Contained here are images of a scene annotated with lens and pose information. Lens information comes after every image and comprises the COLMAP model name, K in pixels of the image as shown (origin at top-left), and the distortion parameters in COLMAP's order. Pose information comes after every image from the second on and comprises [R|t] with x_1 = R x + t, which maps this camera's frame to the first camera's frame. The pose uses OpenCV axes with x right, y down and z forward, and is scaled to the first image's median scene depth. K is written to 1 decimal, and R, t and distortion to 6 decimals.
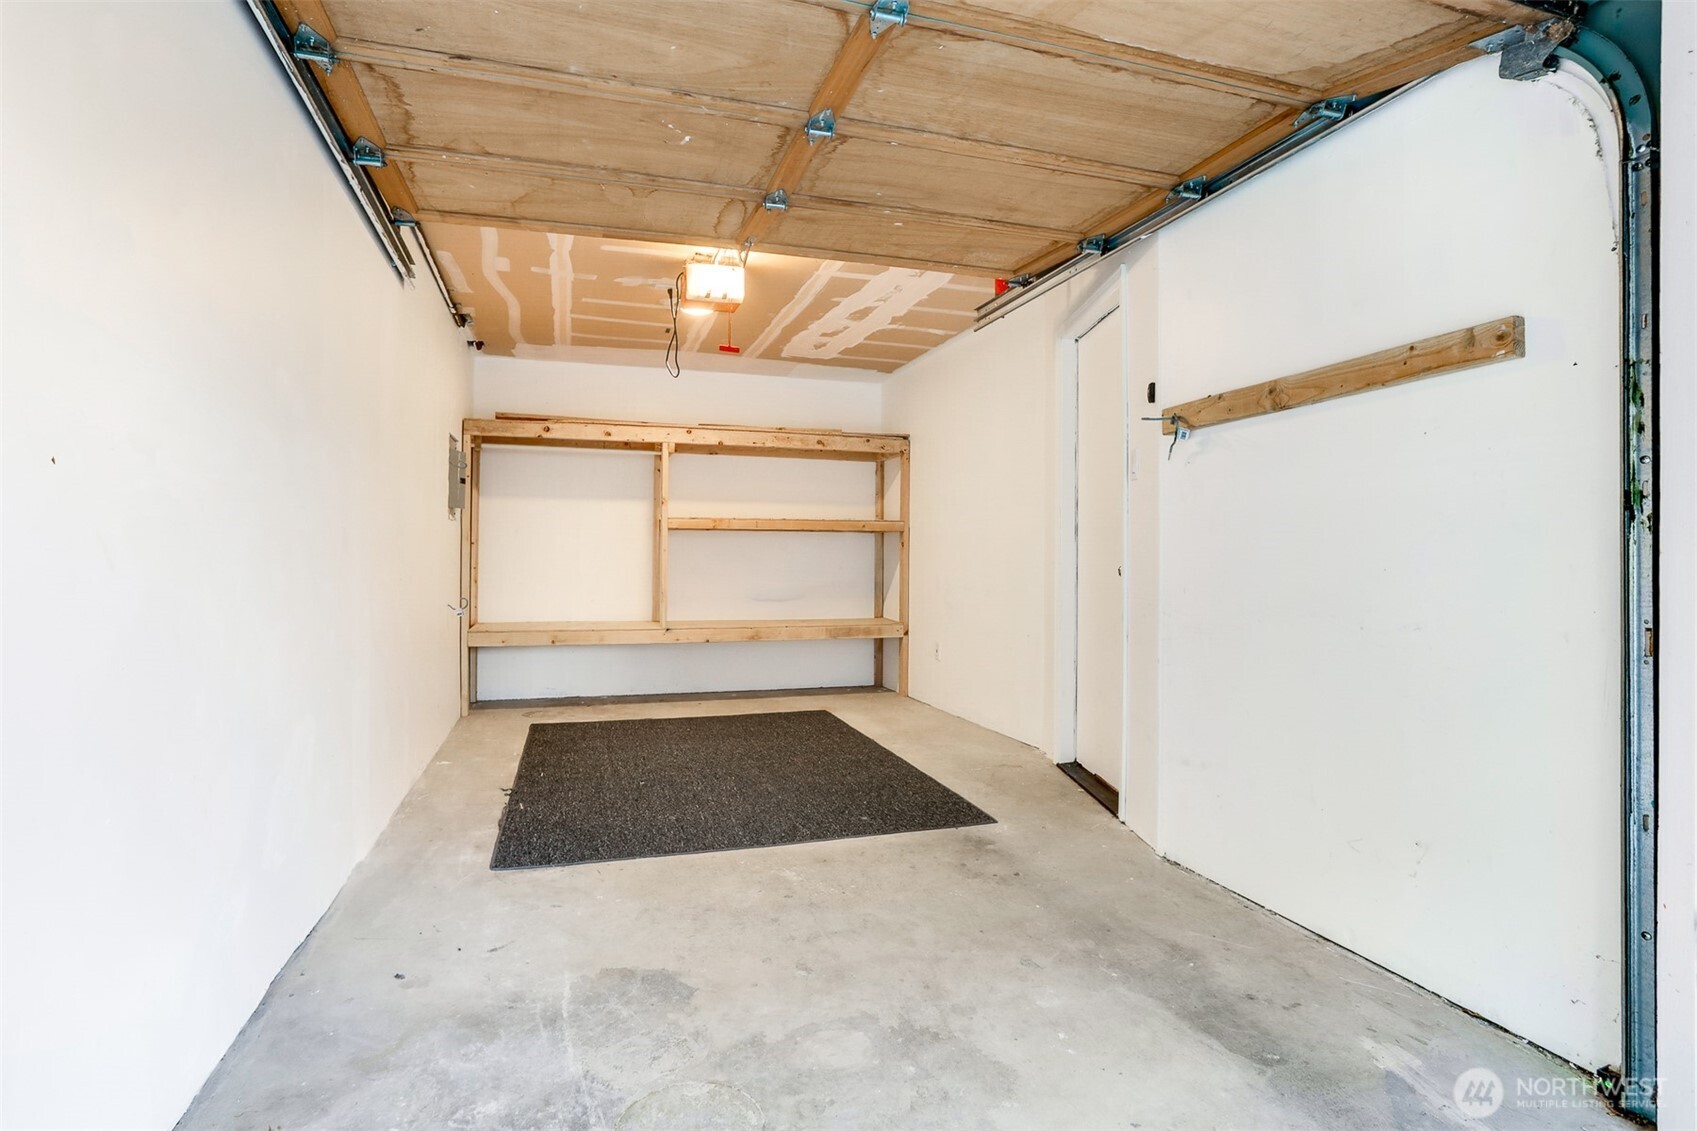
lens RADIAL K [[844.2, 0, 847.2], [0, 844.2, 521.2], [0, 0, 1]] dist [-0.034042, 0.000664]
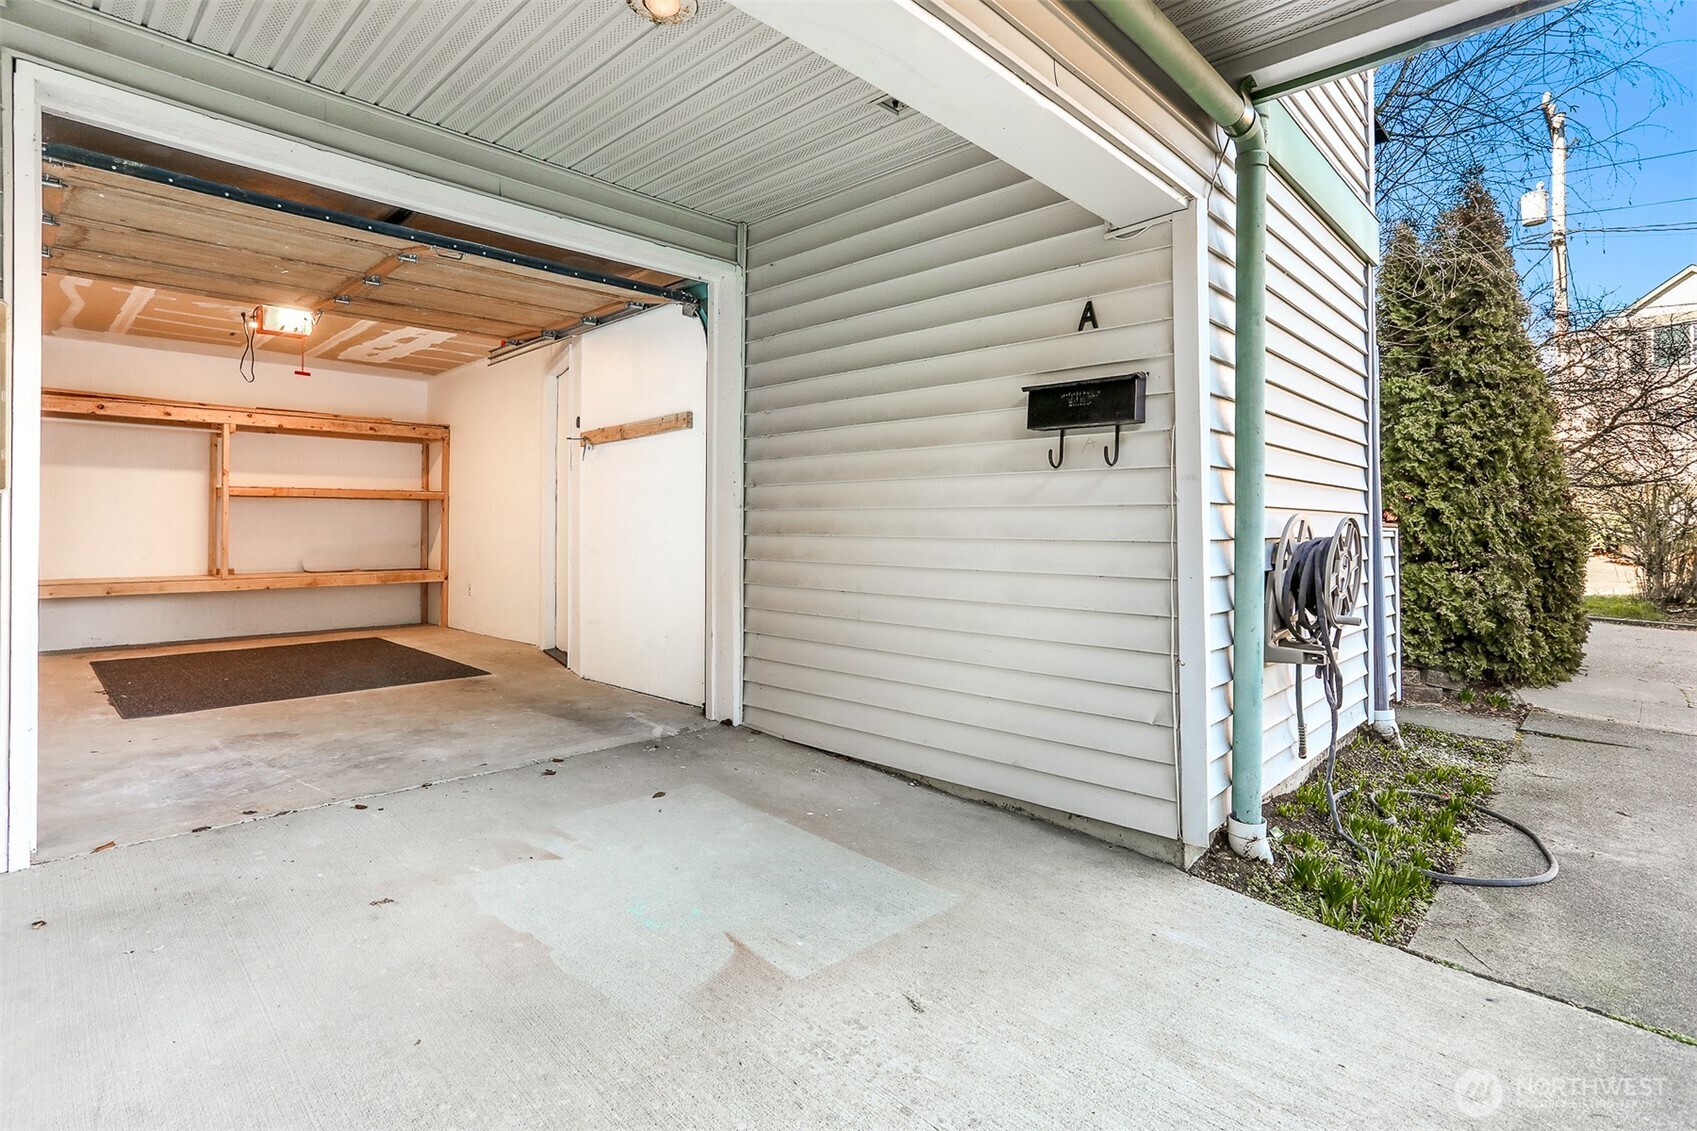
lens RADIAL K [[844.2, 0, 847.2], [0, 844.2, 521.2], [0, 0, 1]] dist [-0.034042, 0.000664]
pose [[0.884002, -0.000835, 0.467482, 0.013017], [-0.013136, 0.999559, 0.026626, 0.002474], [-0.467299, -0.029678, 0.883601, -0.449789]]
